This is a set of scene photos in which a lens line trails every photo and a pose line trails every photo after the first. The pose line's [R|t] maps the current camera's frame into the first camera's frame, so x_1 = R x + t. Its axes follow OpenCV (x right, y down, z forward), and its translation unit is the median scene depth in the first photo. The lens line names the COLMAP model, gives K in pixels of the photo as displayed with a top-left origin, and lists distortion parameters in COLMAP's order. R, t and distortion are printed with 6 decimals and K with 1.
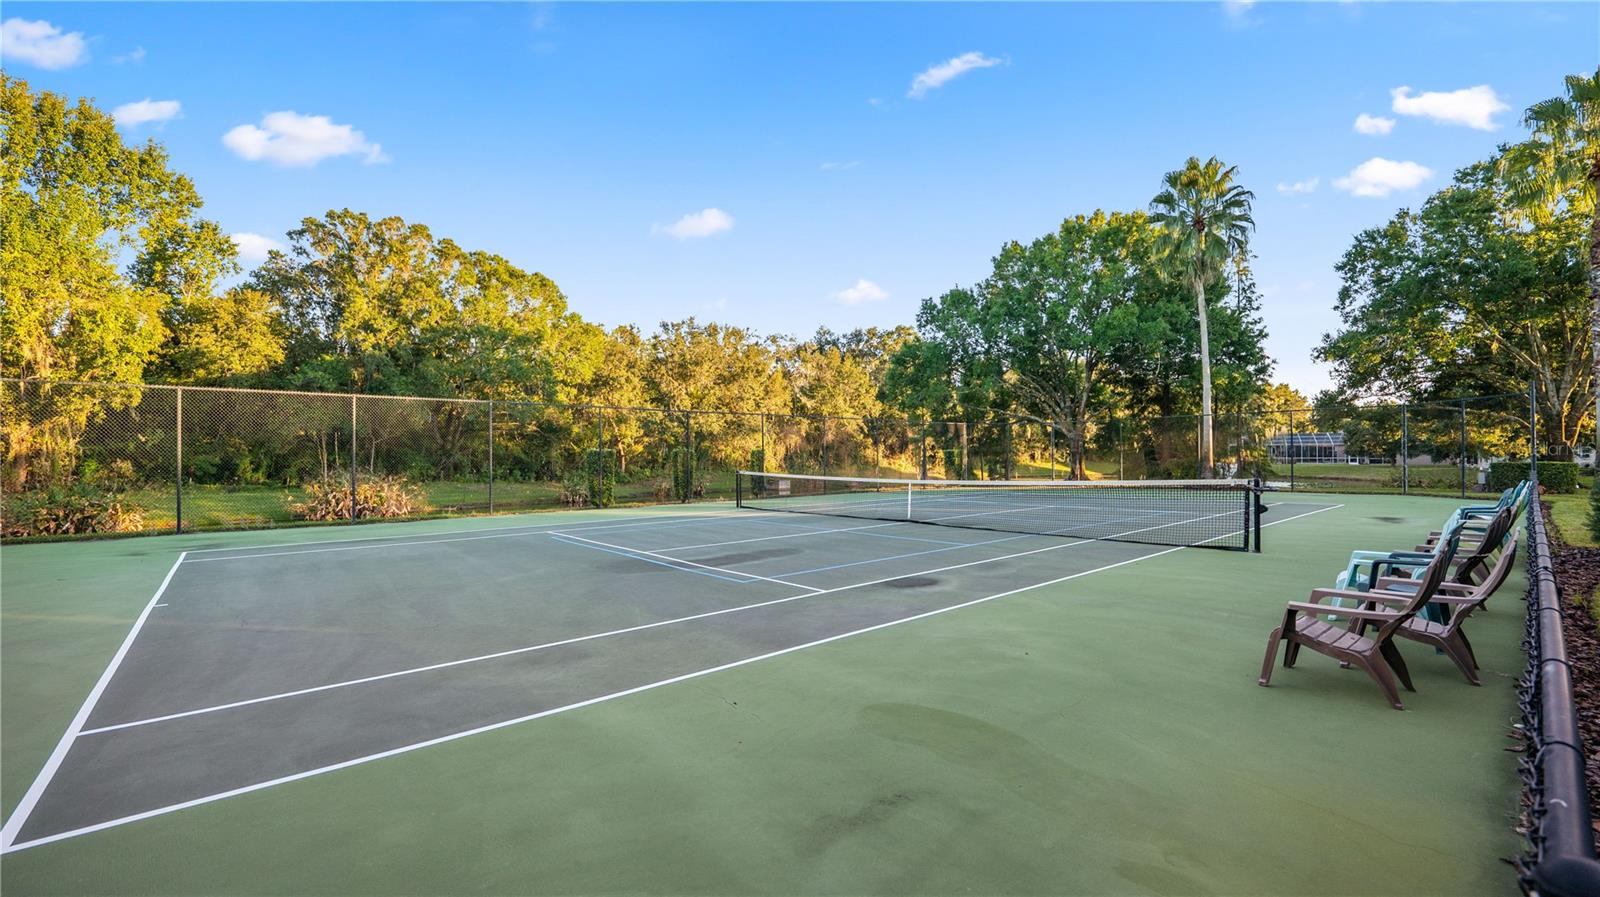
lens RADIAL K [[661.9, 0, 797.2], [0, 661.9, 443.6], [0, 0, 1]] dist [-0.006746, 0.000185]
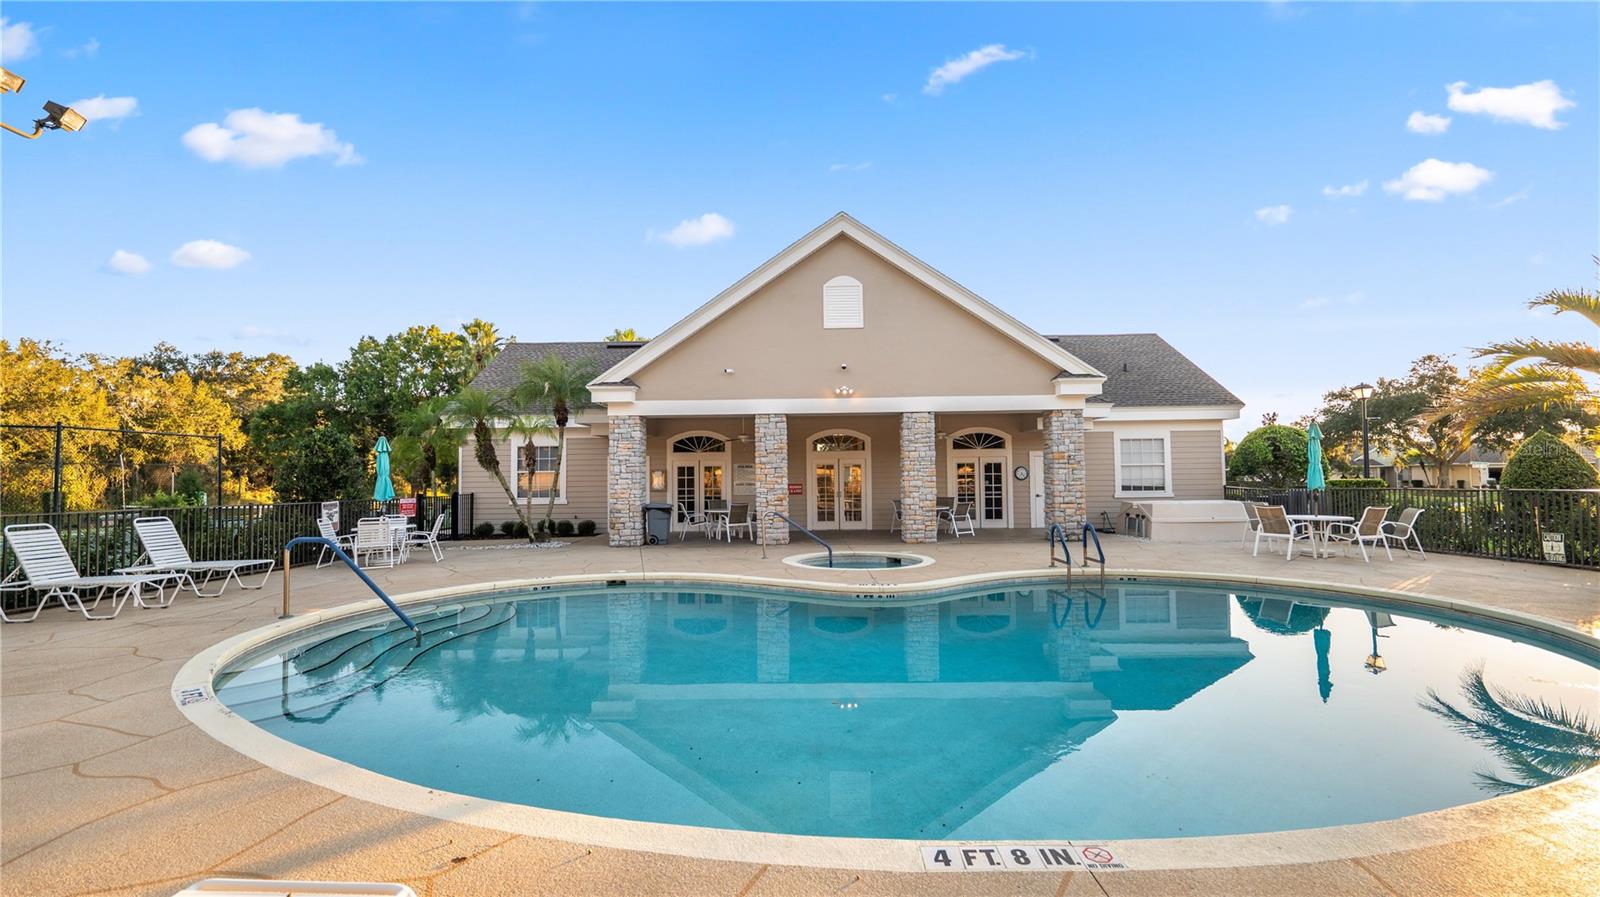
lens RADIAL K [[661.9, 0, 803.8], [0, 661.9, 445.4], [0, 0, 1]] dist [-0.006746, 0.000185]
pose [[0.674886, 0.032186, 0.737220, -0.037406], [-0.002982, 0.999159, -0.040893, -0.008453], [-0.737916, 0.025400, 0.674414, -0.296596]]
